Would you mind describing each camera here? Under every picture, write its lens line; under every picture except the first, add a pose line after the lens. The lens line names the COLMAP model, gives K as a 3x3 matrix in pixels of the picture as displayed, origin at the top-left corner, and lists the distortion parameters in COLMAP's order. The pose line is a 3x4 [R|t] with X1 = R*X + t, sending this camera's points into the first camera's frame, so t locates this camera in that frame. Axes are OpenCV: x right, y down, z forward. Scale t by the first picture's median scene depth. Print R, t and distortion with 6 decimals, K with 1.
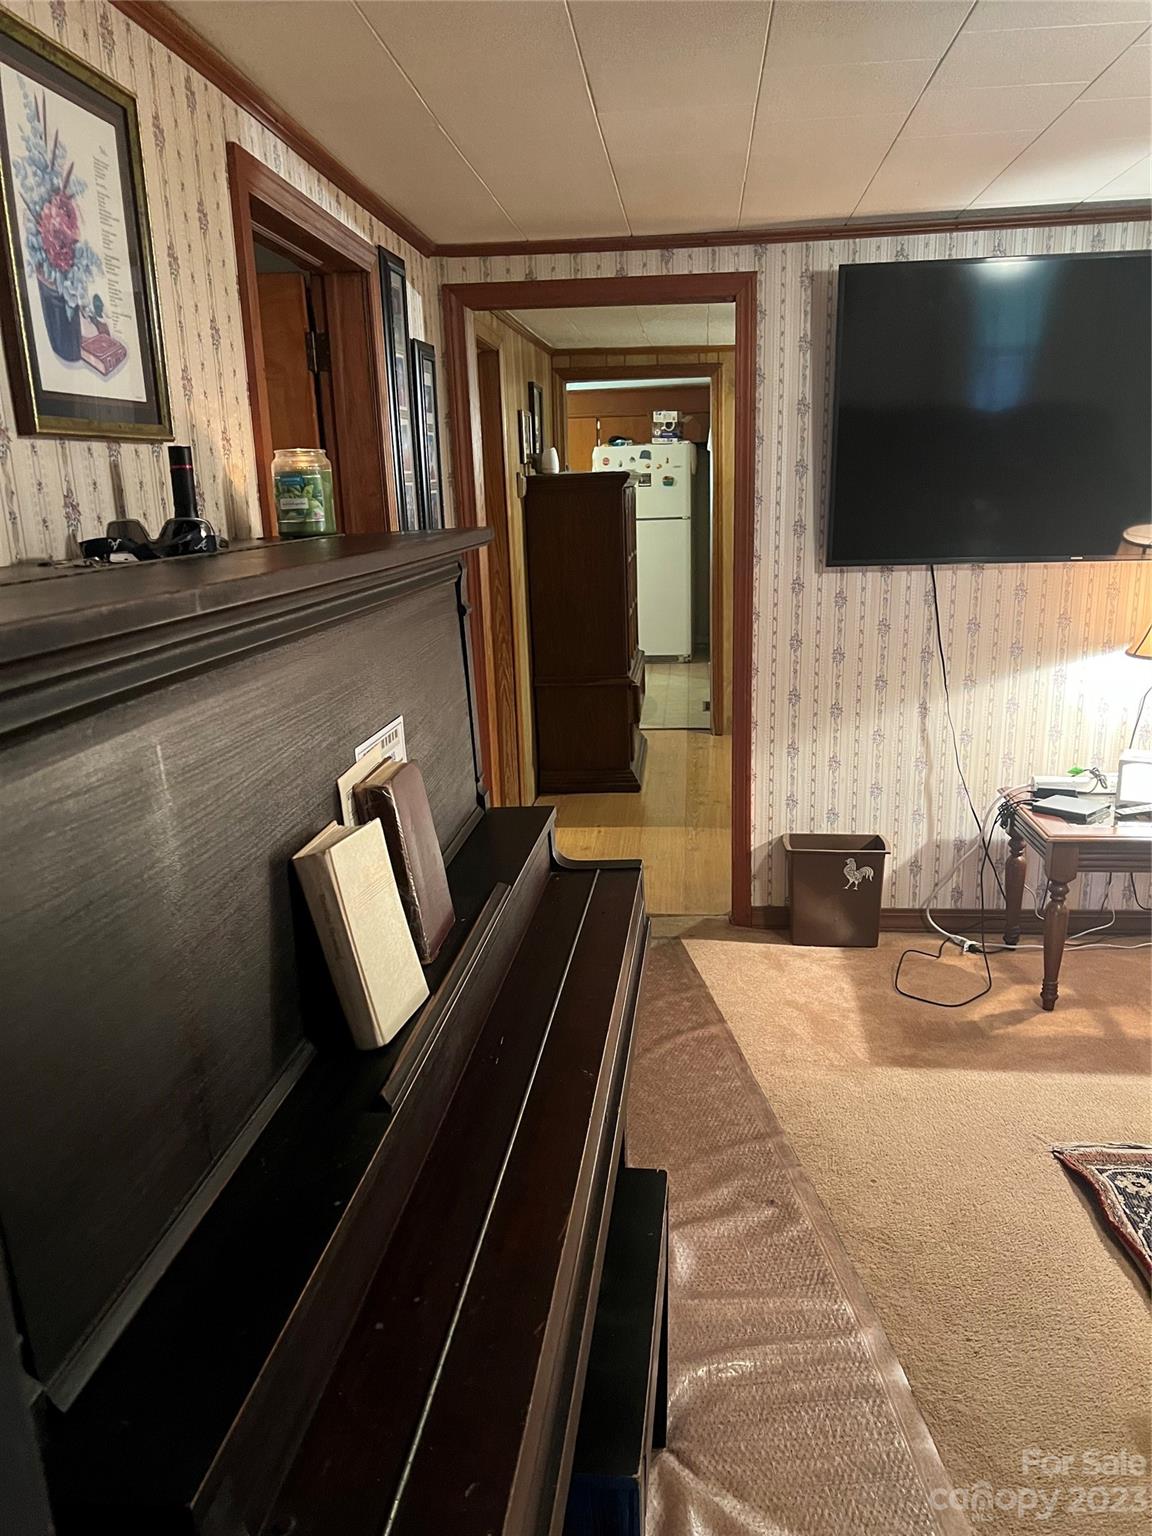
lens RADIAL K [[1152.6, 0, 581.9], [0, 1152.6, 773.9], [0, 0, 1]] dist [0.048568, -0.052881]
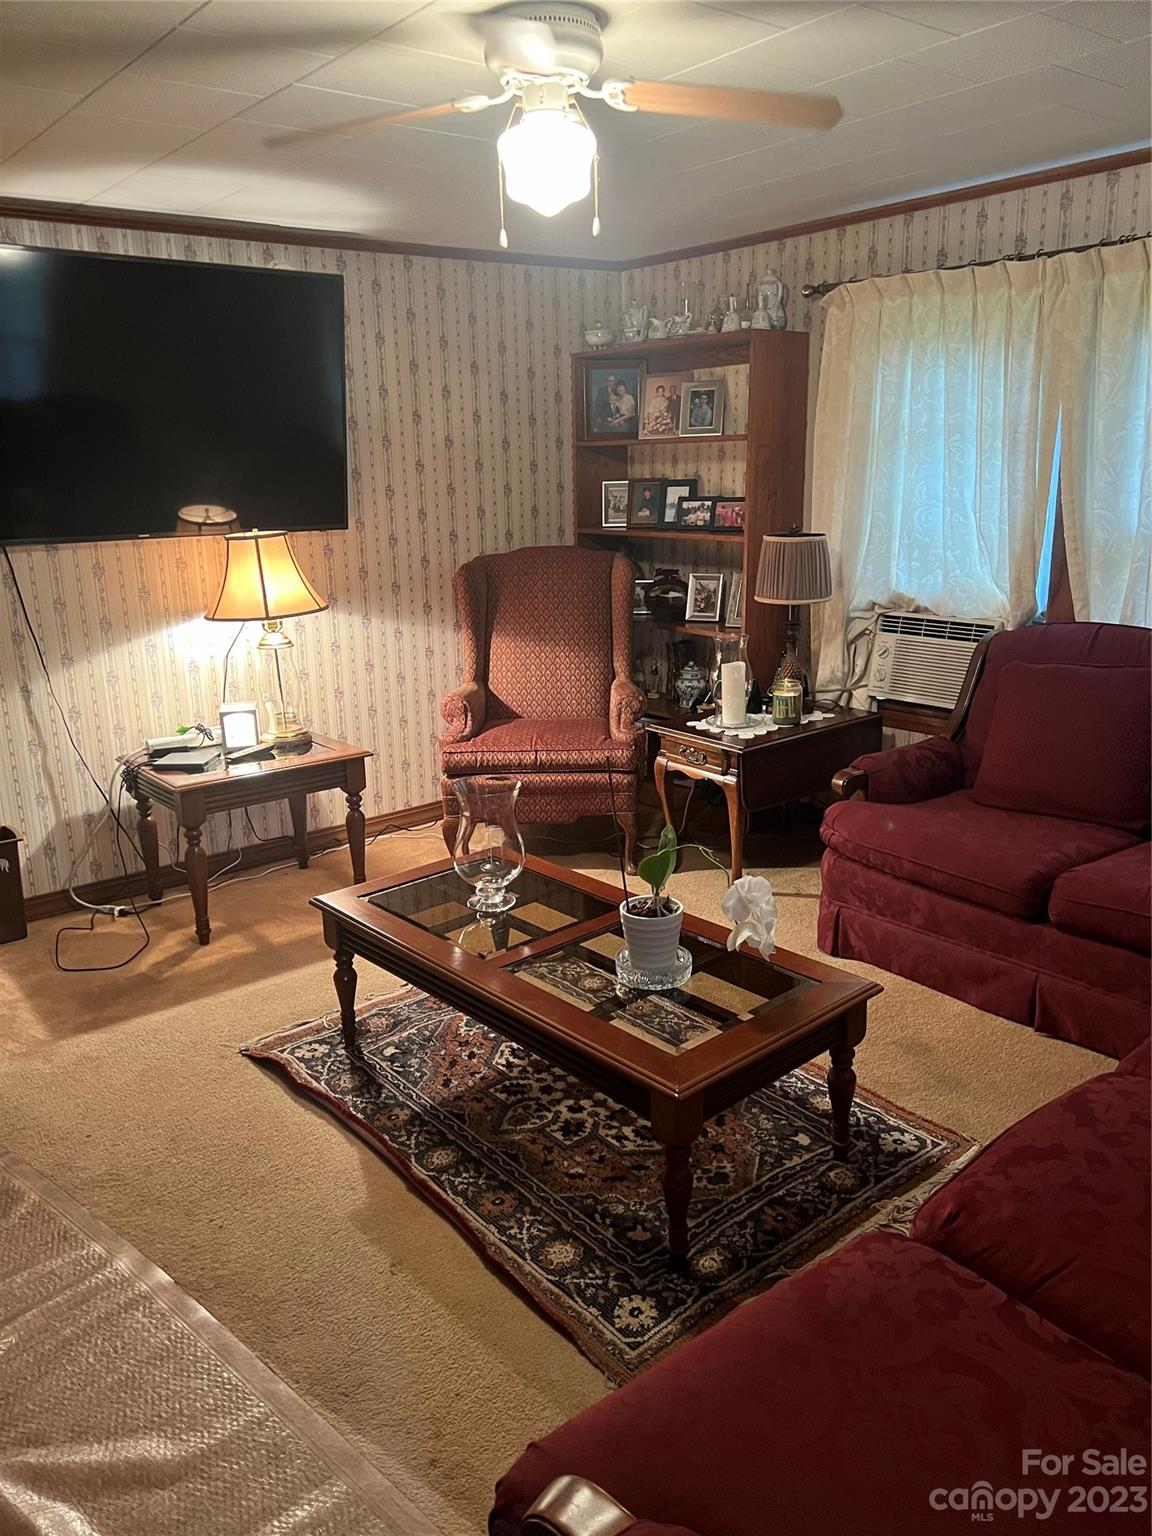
lens RADIAL K [[1171.3, 0, 581.5], [0, 1171.3, 767.4], [0, 0, 1]] dist [0.045488, -0.046998]
pose [[0.712635, -0.171798, 0.680174, -0.068042], [0.177903, 0.982114, 0.061669, 0.031045], [-0.678603, 0.077058, 0.730452, -0.063450]]
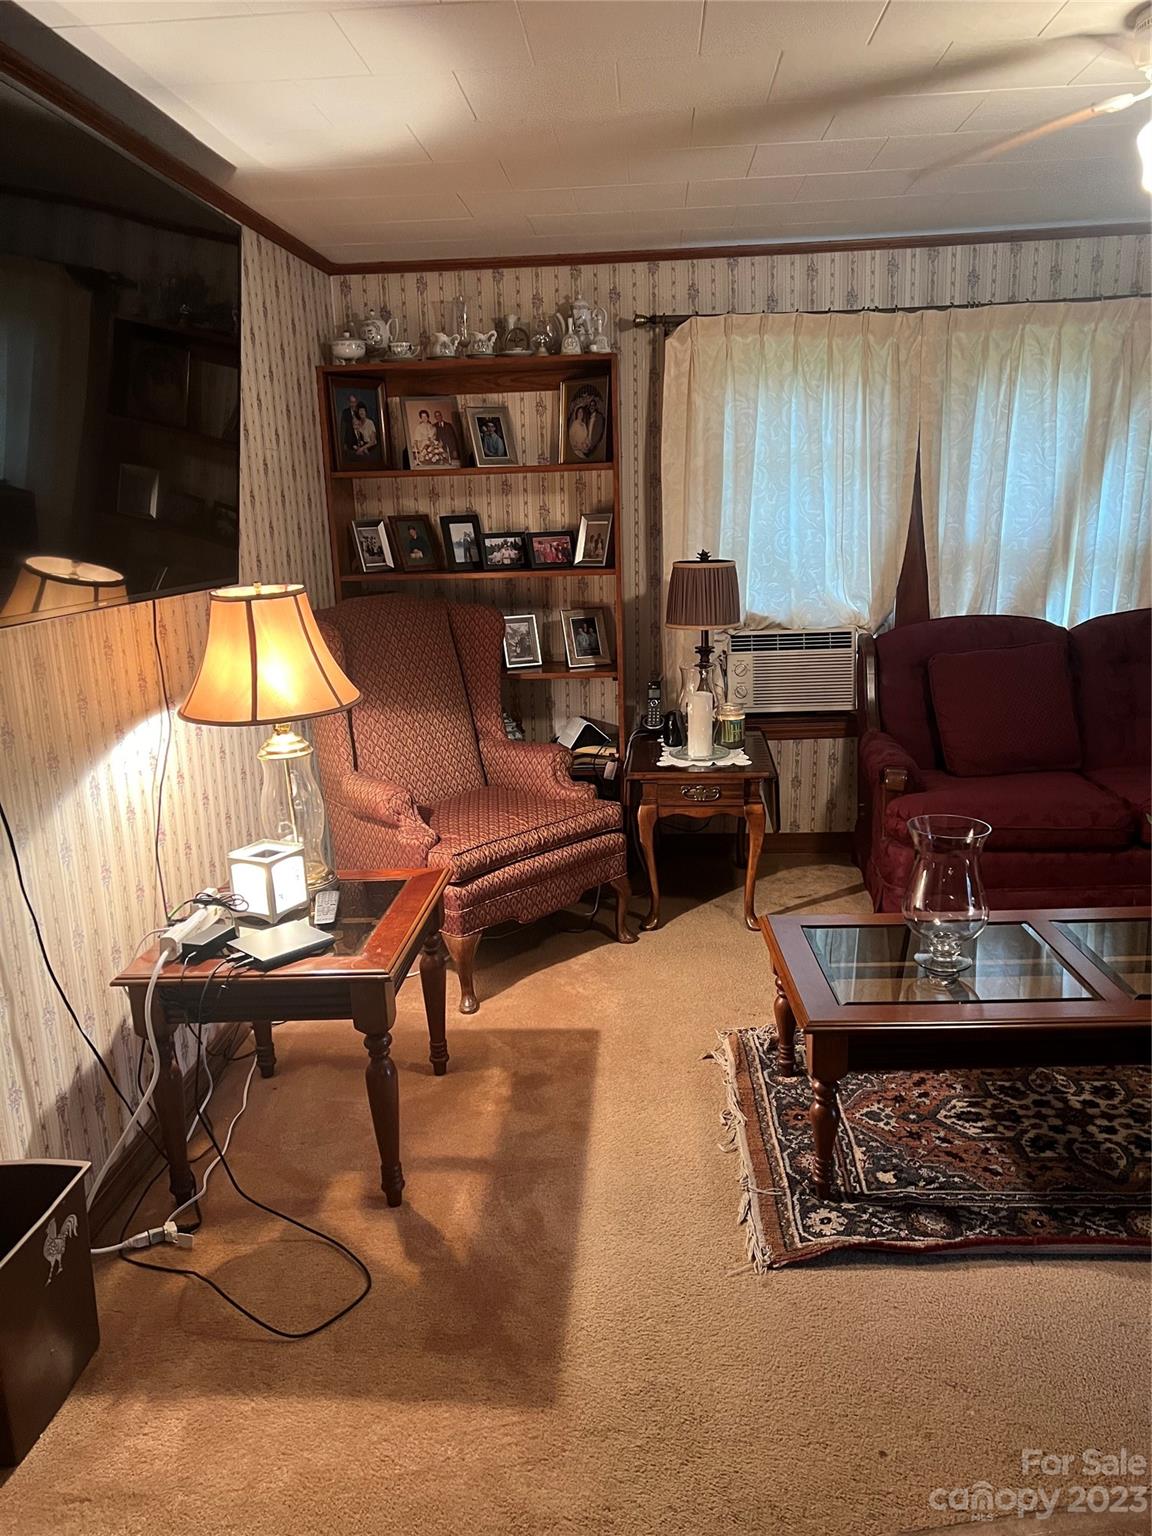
lens RADIAL K [[1171.3, 0, 581.5], [0, 1171.3, 767.4], [0, 0, 1]] dist [0.045488, -0.046998]
pose [[-0.048928, -0.198209, 0.978938, -0.241650], [0.279968, 0.938099, 0.203933, -0.151313], [-0.958762, 0.284049, 0.009593, 0.729814]]
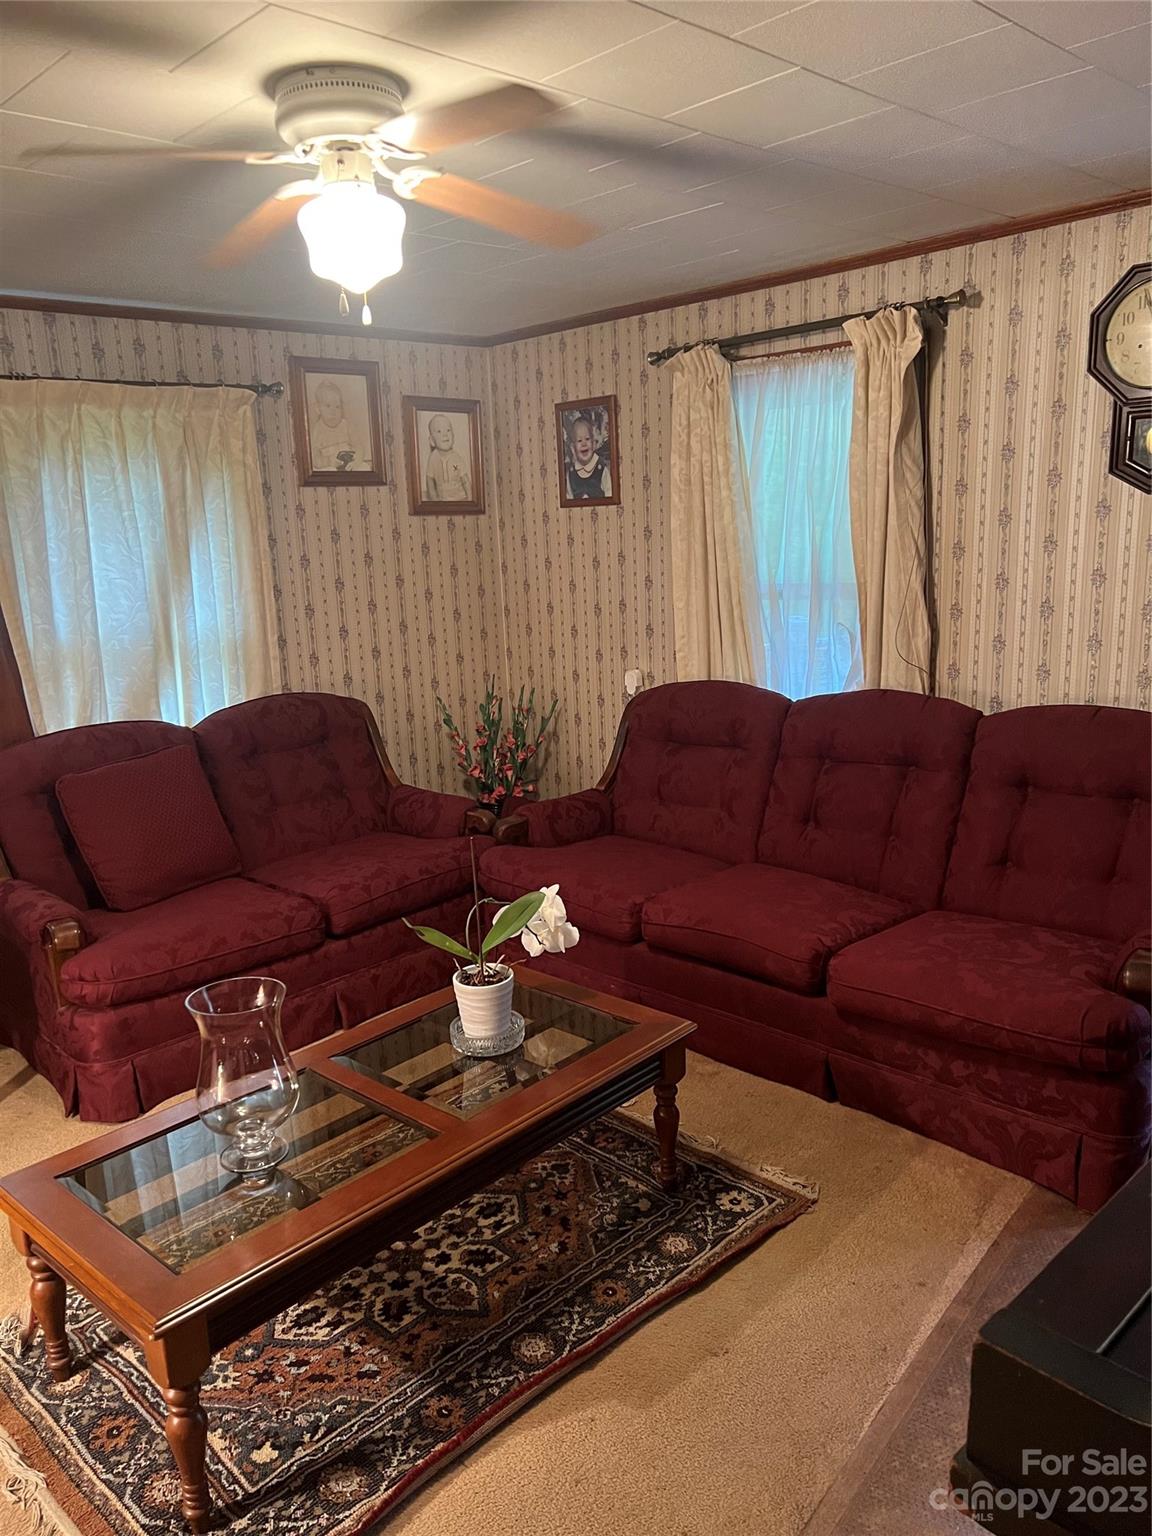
lens RADIAL K [[1152.6, 0, 581.9], [0, 1152.6, 773.9], [0, 0, 1]] dist [0.048568, -0.052881]
pose [[-0.772319, -0.065344, 0.631866, -0.062448], [0.226189, 0.901213, 0.369666, -0.184834], [-0.593601, 0.428421, -0.681244, 0.777376]]
